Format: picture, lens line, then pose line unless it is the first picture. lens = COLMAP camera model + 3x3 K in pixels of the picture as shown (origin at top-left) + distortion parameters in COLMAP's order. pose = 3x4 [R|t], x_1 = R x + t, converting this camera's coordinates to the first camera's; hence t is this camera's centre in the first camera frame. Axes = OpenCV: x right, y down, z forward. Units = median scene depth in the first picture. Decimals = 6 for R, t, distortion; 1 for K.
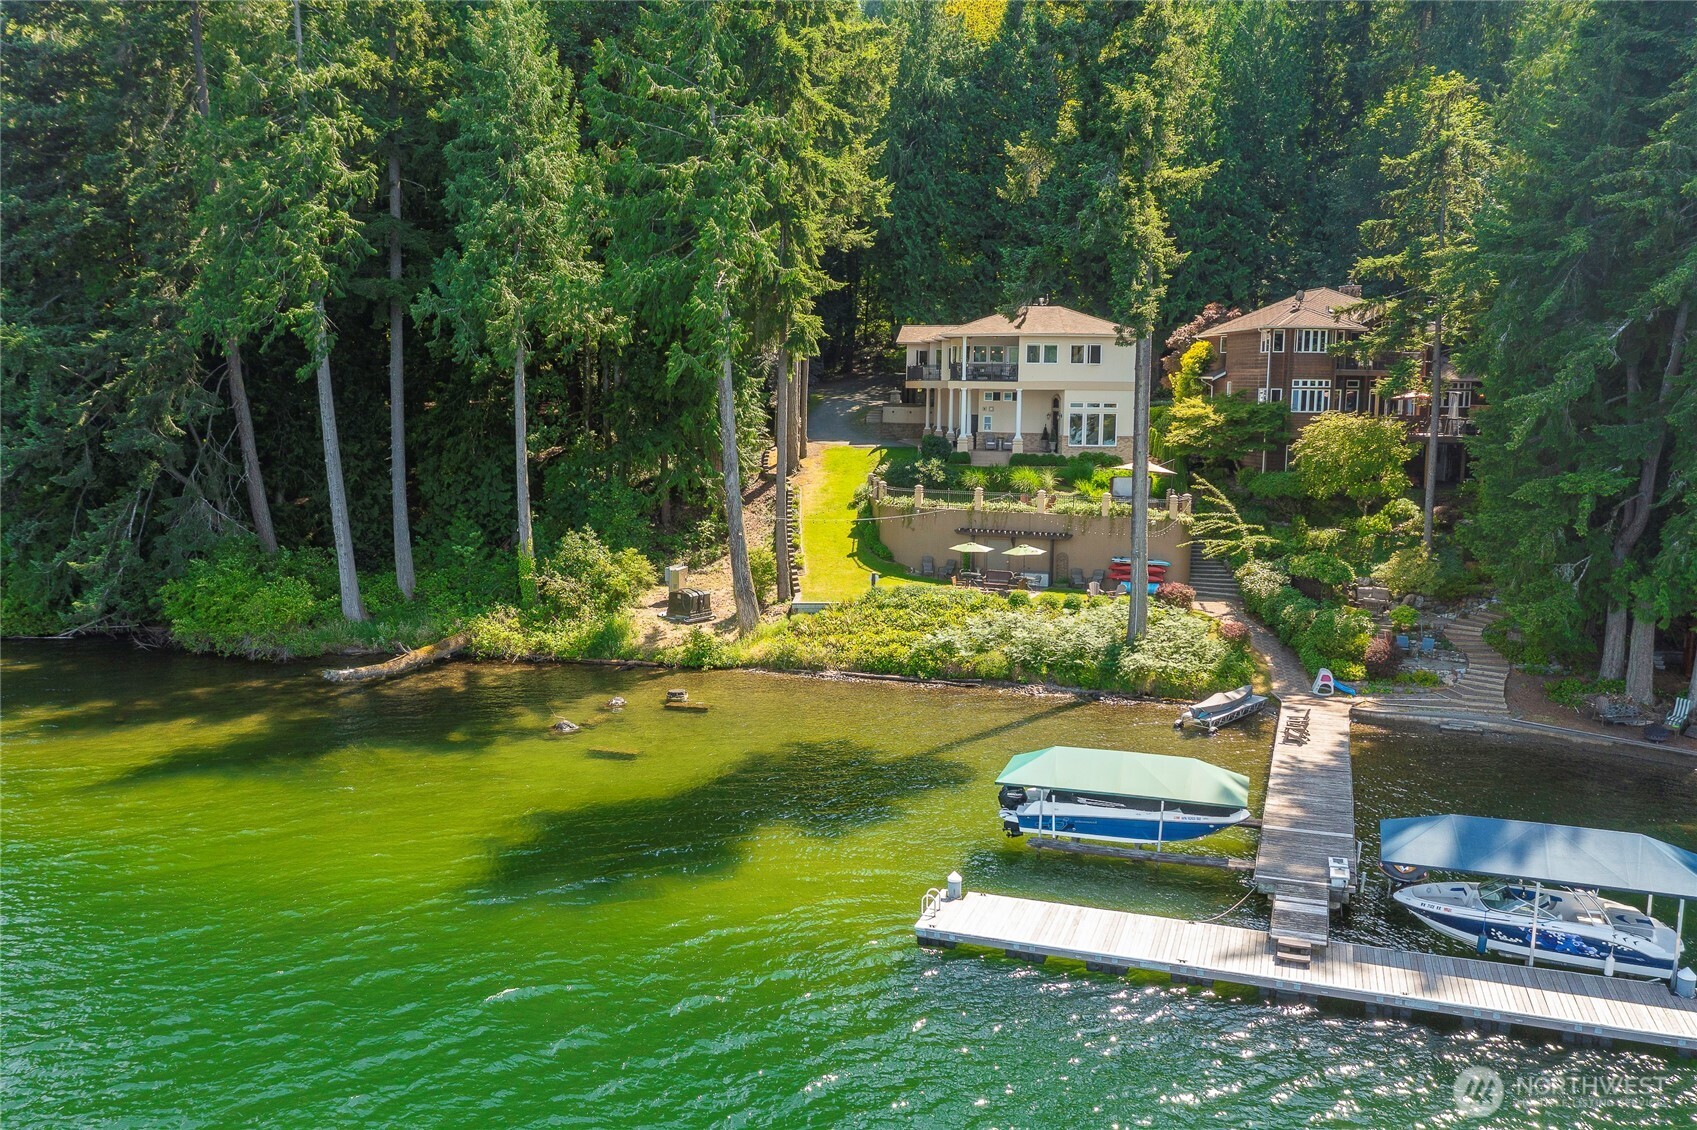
lens RADIAL K [[1394.6, 0, 848.5], [0, 1394.6, 565.0], [0, 0, 1]] dist [0.006386, 0.001004]
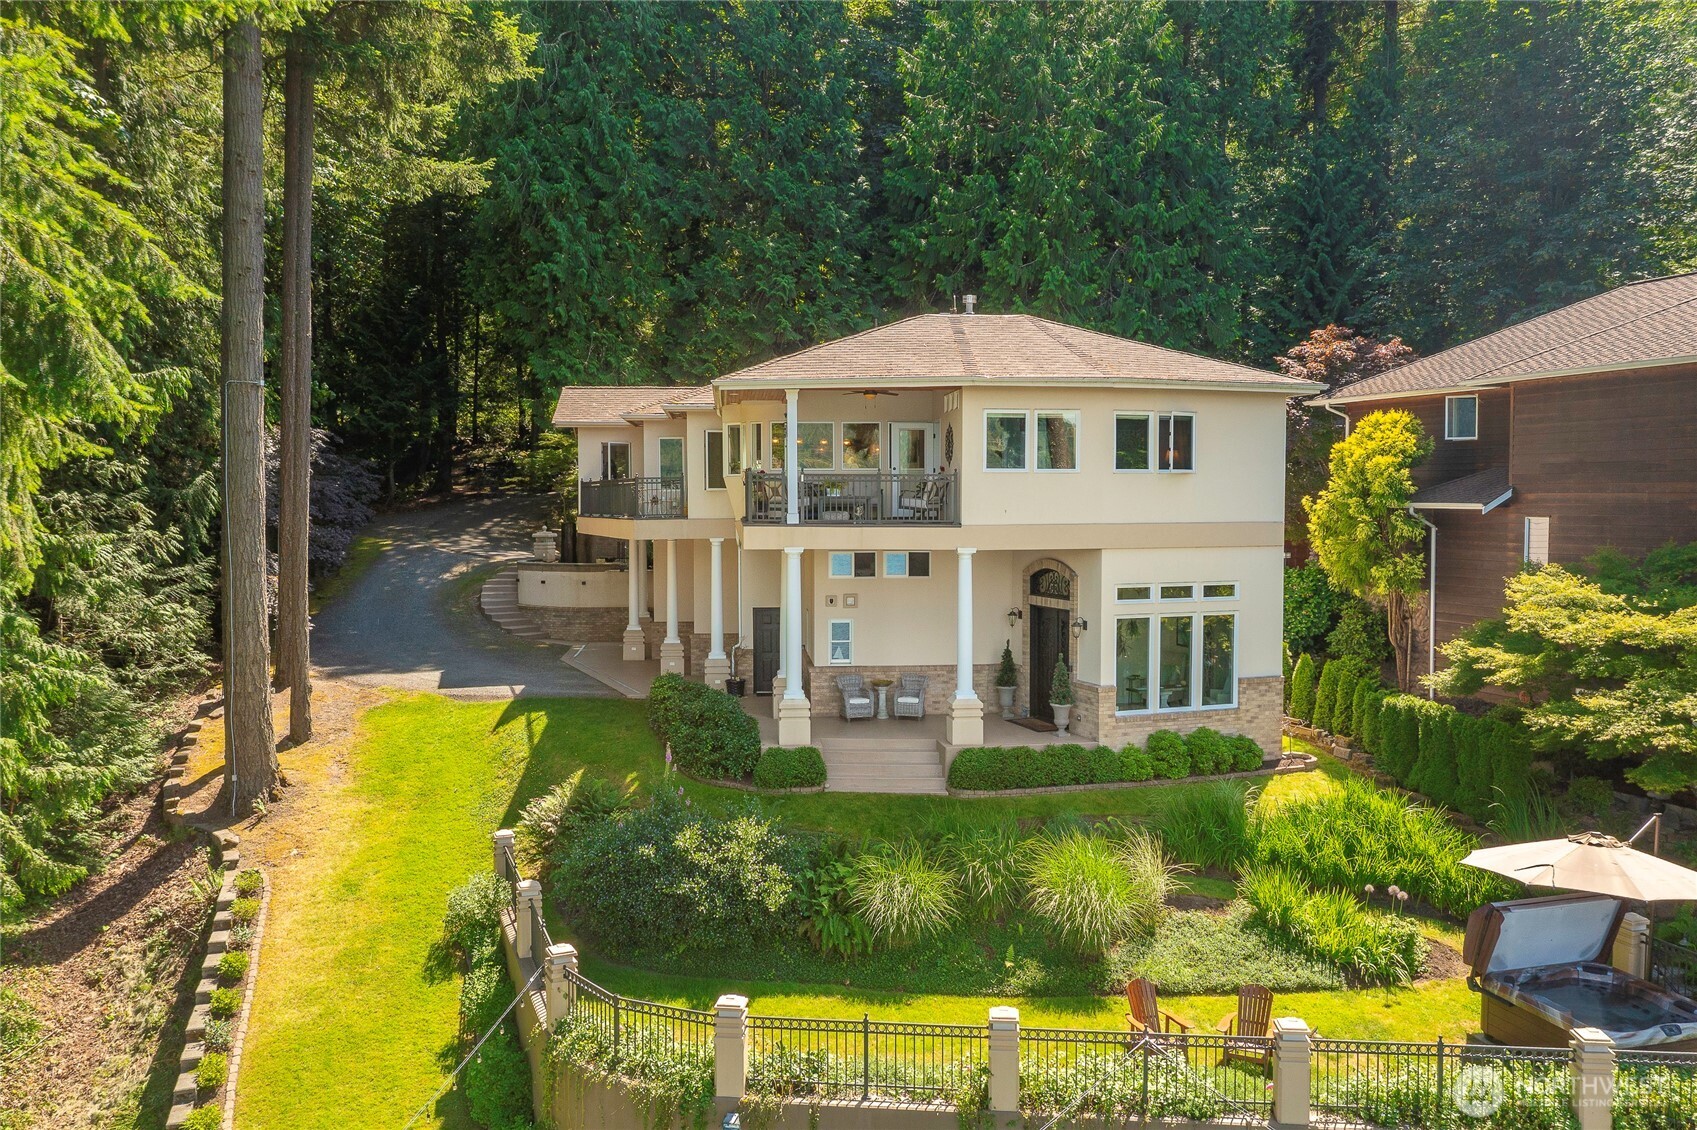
lens RADIAL K [[1370.4, 0, 848.5], [0, 1370.4, 565.0], [0, 0, 1]] dist [0.003423, -0.002859]
pose [[0.961902, -0.026180, 0.272138, 0.008459], [0.047133, 0.996380, -0.070745, -0.100484], [-0.269301, 0.080876, 0.959654, 0.695655]]
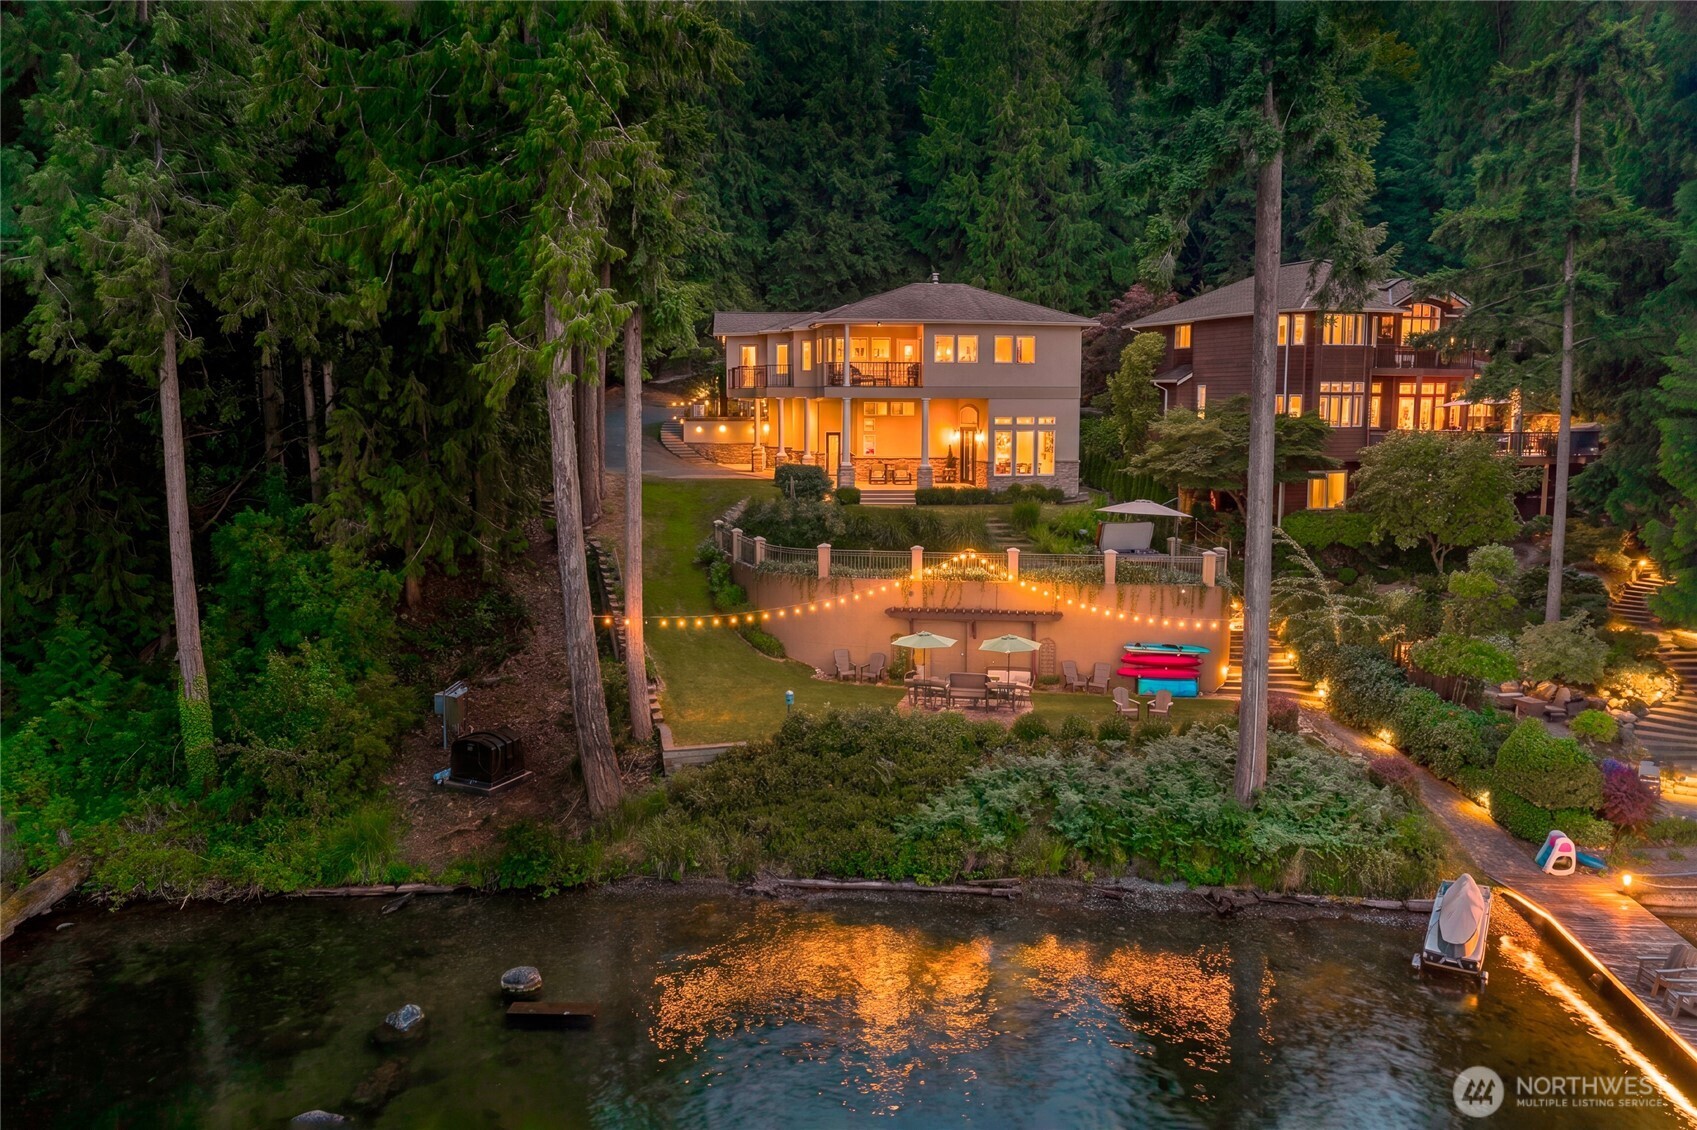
lens RADIAL K [[1370.4, 0, 848.5], [0, 1370.4, 565.0], [0, 0, 1]] dist [0.003423, -0.002859]
pose [[0.972719, -0.039333, 0.228627, -0.079828], [0.039902, 0.999201, 0.002136, -0.043589], [-0.228529, 0.007045, 0.973512, 0.323772]]
